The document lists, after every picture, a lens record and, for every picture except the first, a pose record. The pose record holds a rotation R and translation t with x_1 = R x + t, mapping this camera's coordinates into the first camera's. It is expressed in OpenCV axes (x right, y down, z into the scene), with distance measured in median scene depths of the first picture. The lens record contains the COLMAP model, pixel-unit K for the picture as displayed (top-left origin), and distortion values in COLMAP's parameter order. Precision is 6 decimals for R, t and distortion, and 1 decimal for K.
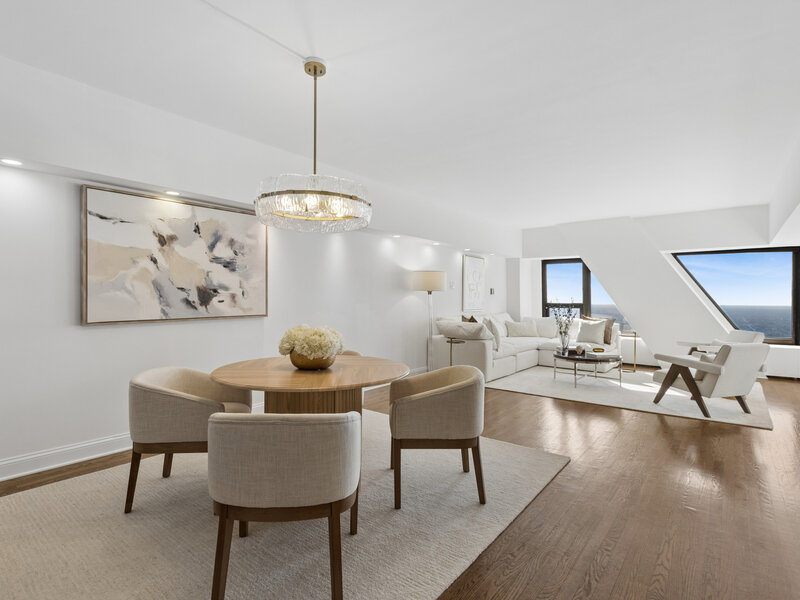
lens RADIAL K [[415.9, 0, 396.6], [0, 415.9, 307.5], [0, 0, 1]] dist [0.000727, 0.000051]
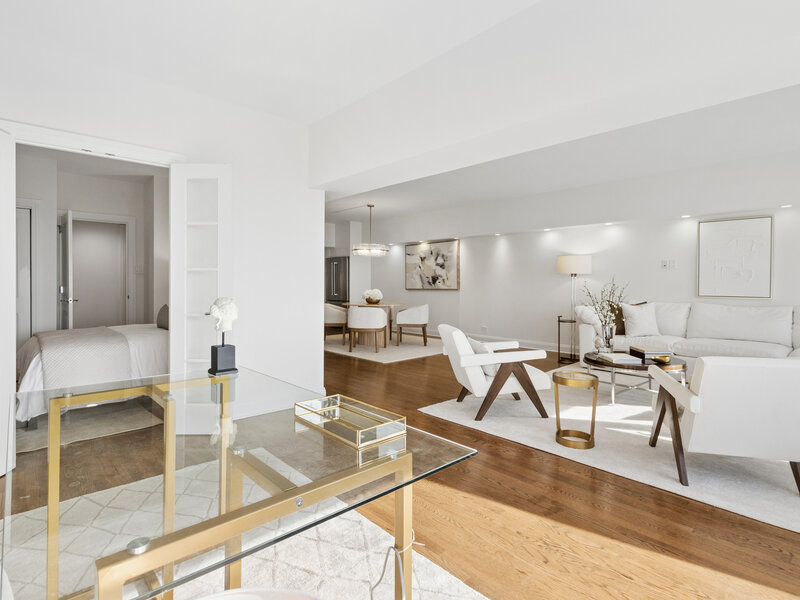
lens RADIAL K [[421.1, 0, 399.8], [0, 421.1, 282.9], [0, 0, 1]] dist [-0.000556, -0.000217]
pose [[-0.152341, -0.000146, -0.988328, 1.950820], [-0.024028, 0.999705, 0.003556, -0.014699], [0.988036, 0.024289, -0.152299, 1.162453]]
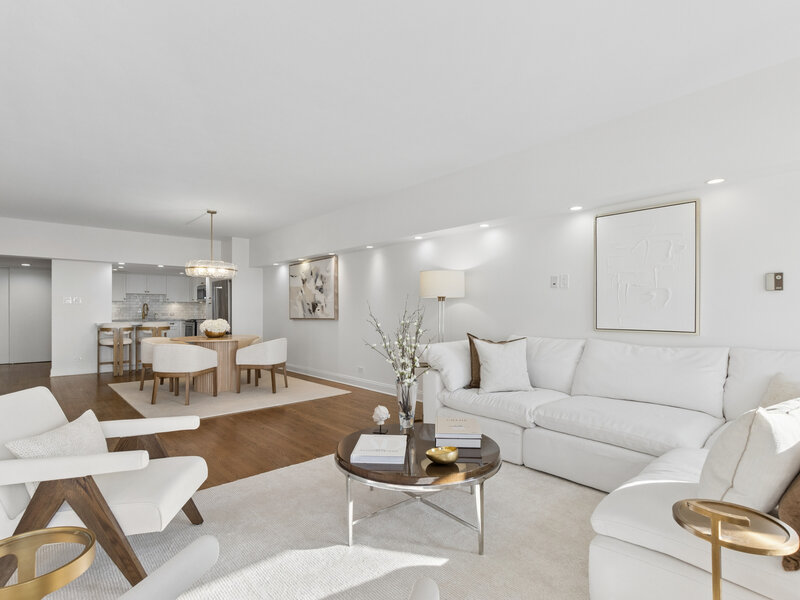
lens RADIAL K [[415.9, 0, 396.6], [0, 415.9, 307.5], [0, 0, 1]] dist [0.000727, 0.000051]
pose [[-0.172542, -0.007231, -0.984976, 1.350887], [-0.018892, 0.999813, -0.004031, -0.025644], [0.984821, 0.017913, -0.172646, 1.689136]]
